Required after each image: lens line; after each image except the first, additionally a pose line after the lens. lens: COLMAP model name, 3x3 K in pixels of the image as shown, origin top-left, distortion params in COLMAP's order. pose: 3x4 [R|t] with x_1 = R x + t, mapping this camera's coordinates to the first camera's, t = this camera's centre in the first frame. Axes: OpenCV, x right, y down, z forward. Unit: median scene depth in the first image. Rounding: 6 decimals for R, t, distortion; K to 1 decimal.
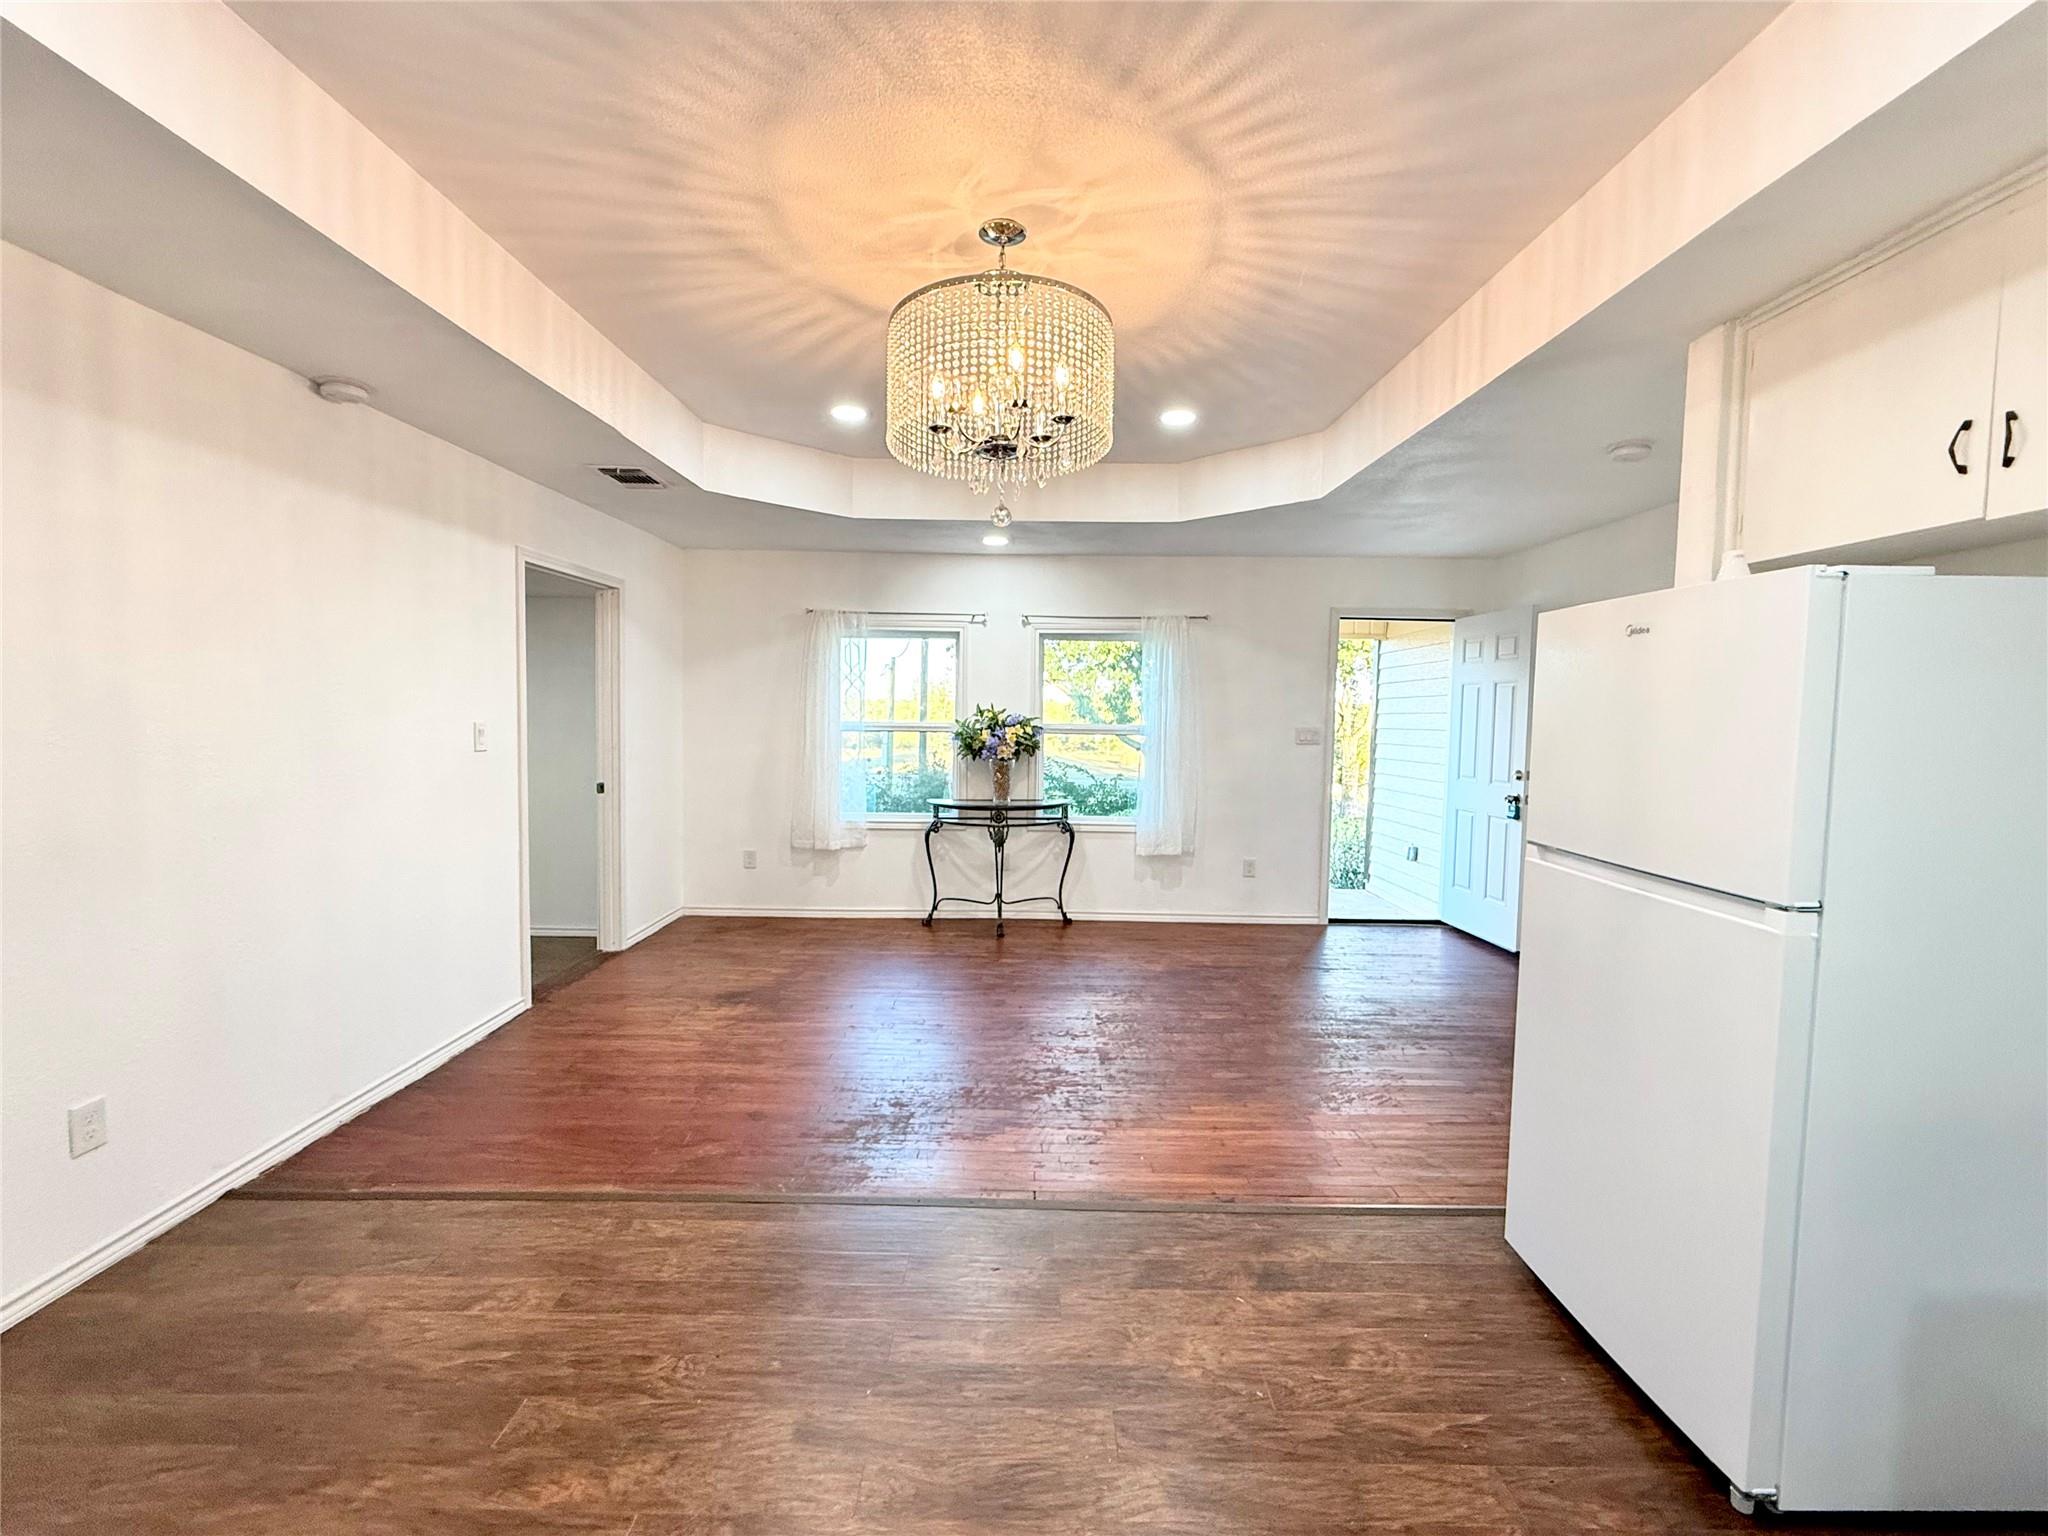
lens RADIAL K [[891.3, 0, 1024.0], [0, 891.3, 768.0], [0, 0, 1]] dist [-0.017560, 0.000045]
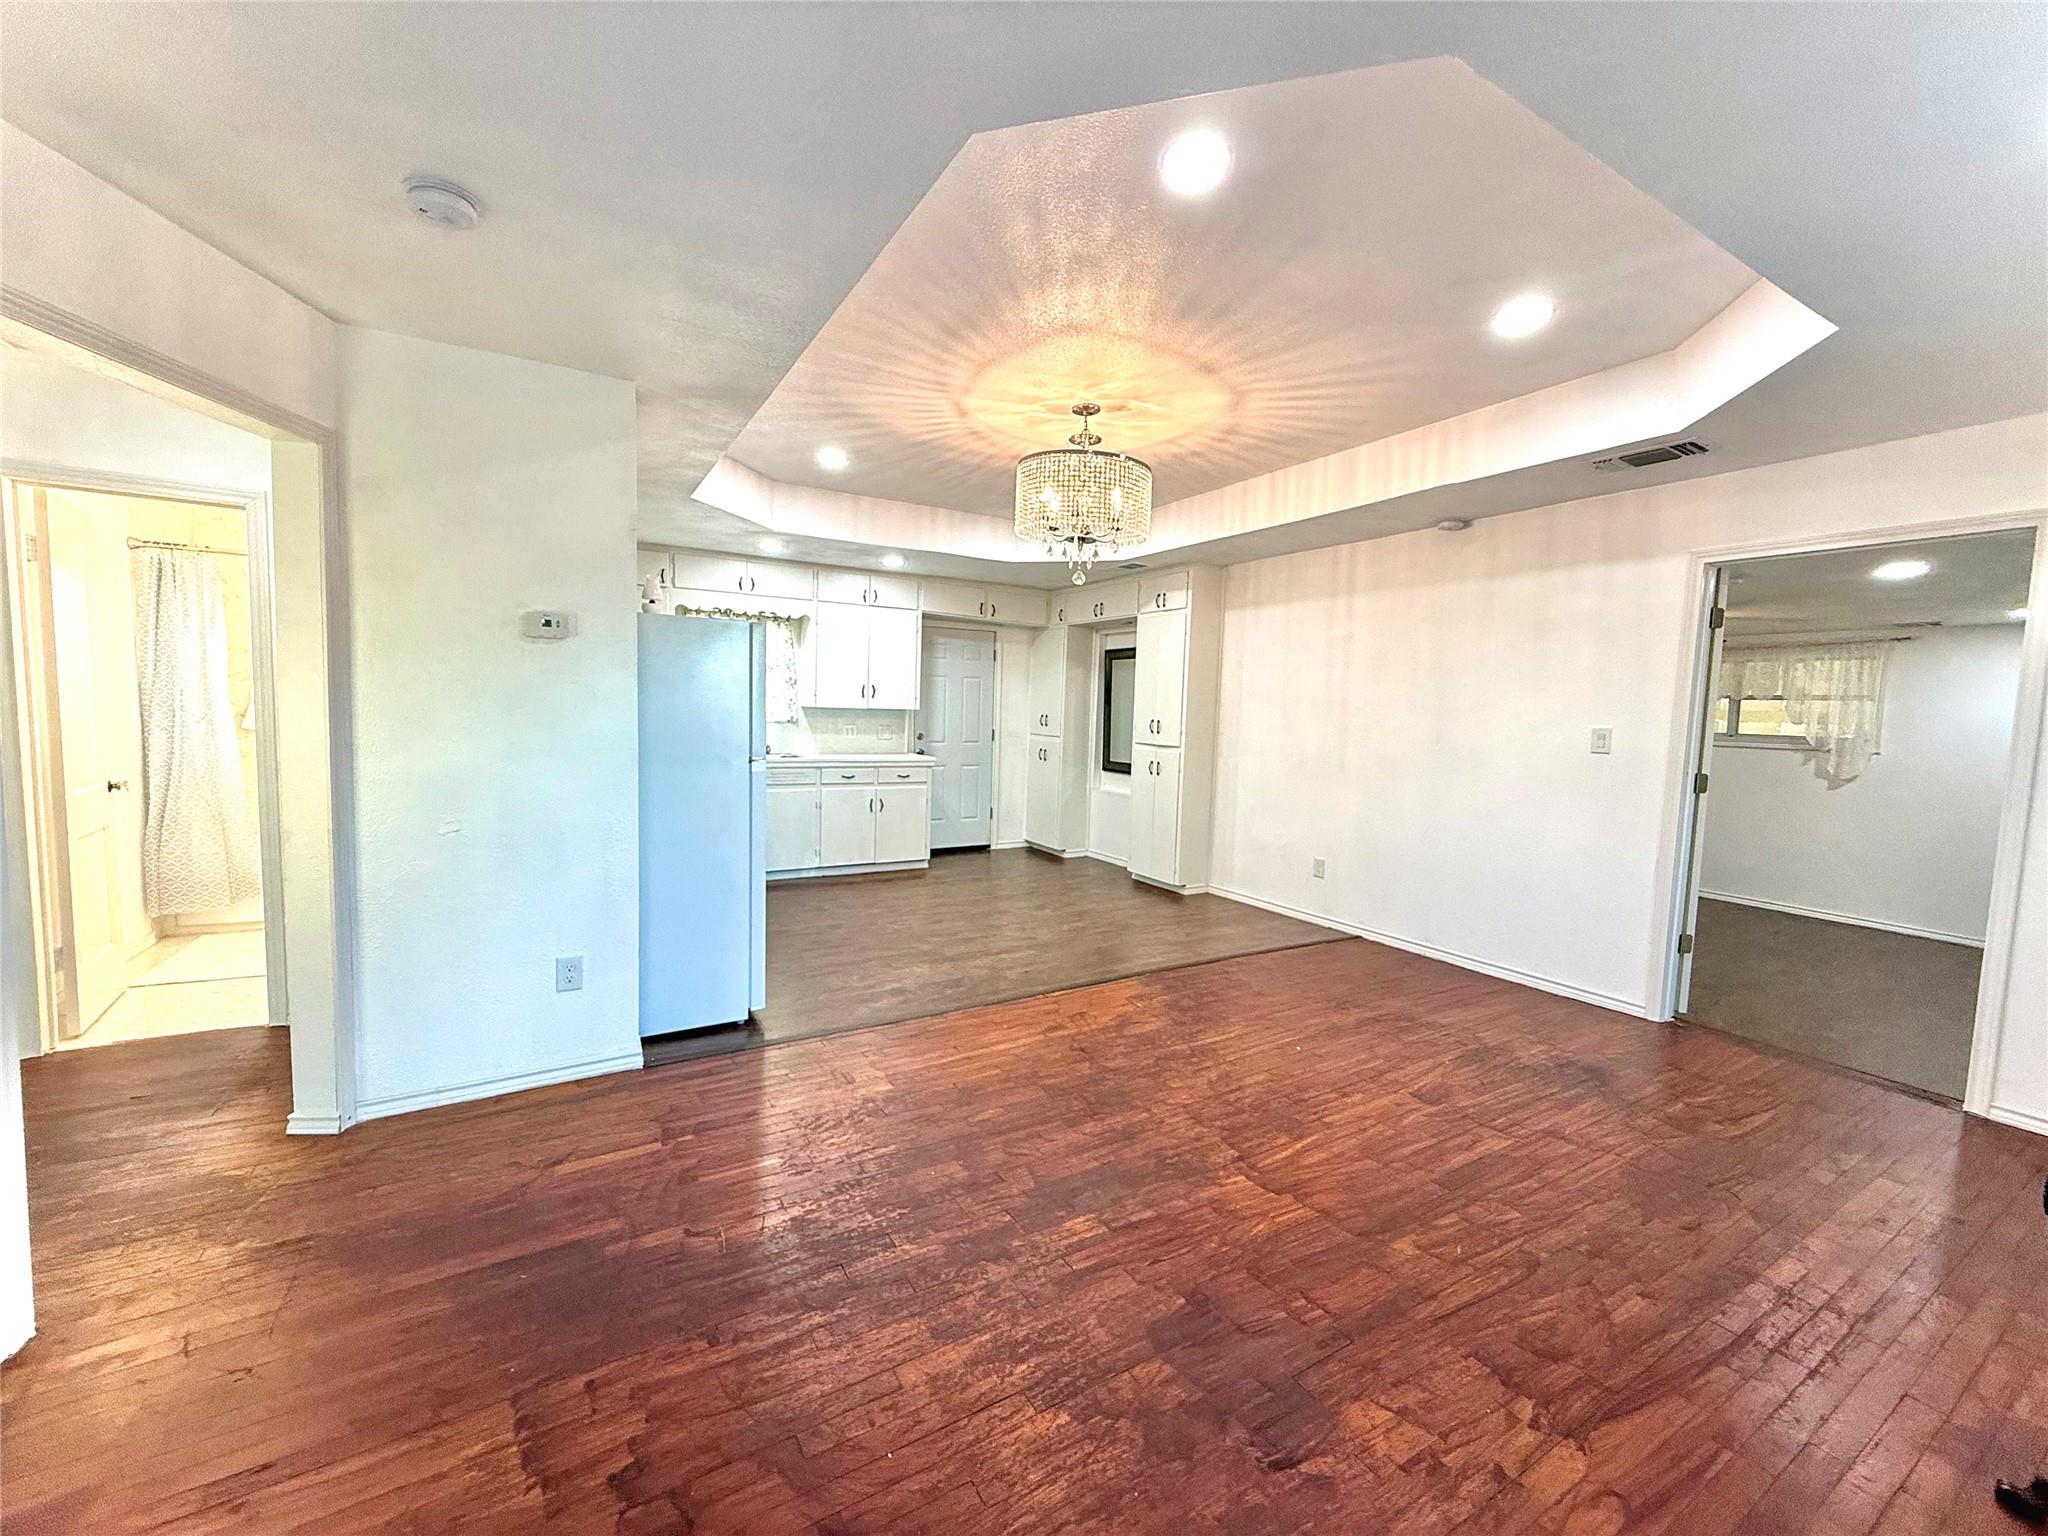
lens RADIAL K [[819.0, 0, 1024.0], [0, 819.0, 768.0], [0, 0, 1]] dist [-0.001143, -0.000182]
pose [[-0.860274, -0.000018, -0.509832, 0.870923], [-0.074733, 0.989203, 0.126066, -0.121011], [0.504325, 0.146553, -0.850987, 2.366725]]
